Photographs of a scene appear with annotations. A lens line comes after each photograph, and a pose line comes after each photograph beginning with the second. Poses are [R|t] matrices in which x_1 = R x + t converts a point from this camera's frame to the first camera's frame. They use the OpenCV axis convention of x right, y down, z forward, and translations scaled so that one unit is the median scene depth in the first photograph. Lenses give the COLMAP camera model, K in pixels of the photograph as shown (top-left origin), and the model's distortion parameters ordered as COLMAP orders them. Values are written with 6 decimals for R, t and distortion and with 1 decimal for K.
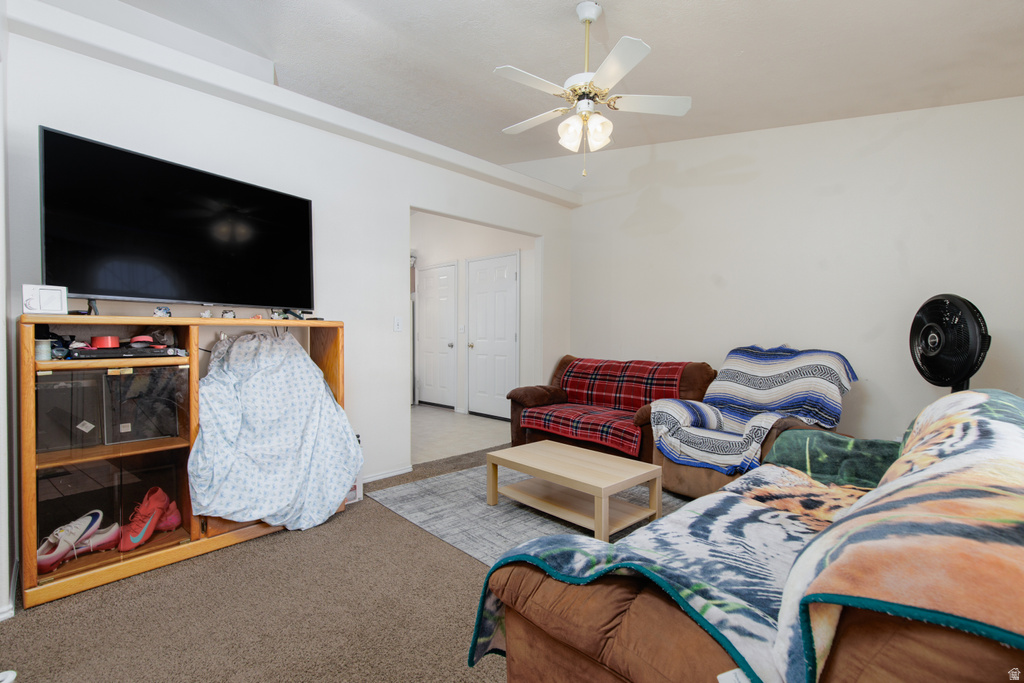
lens RADIAL K [[458.7, 0, 511.7], [0, 458.7, 339.6], [0, 0, 1]] dist [0.000437, -0.000098]
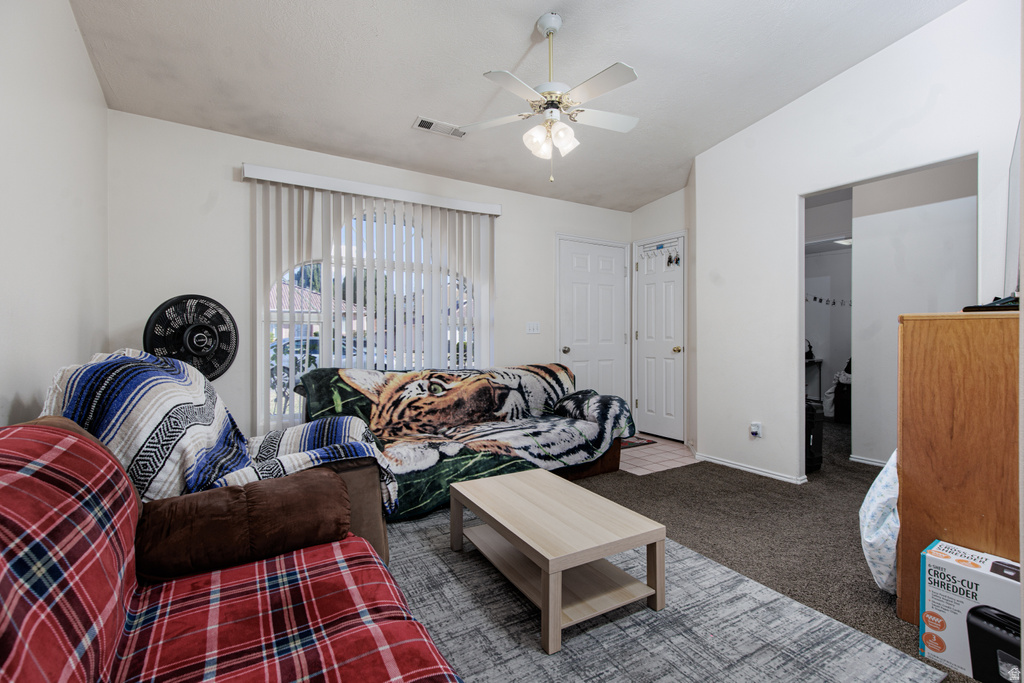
lens RADIAL K [[458.7, 0, 512.6], [0, 458.7, 341.6], [0, 0, 1]] dist [0.000437, -0.000098]
pose [[-0.974846, -0.013854, 0.222447, 0.014070], [-0.009085, 0.999707, 0.022446, -0.013970], [-0.222693, 0.019861, -0.974686, 1.735927]]
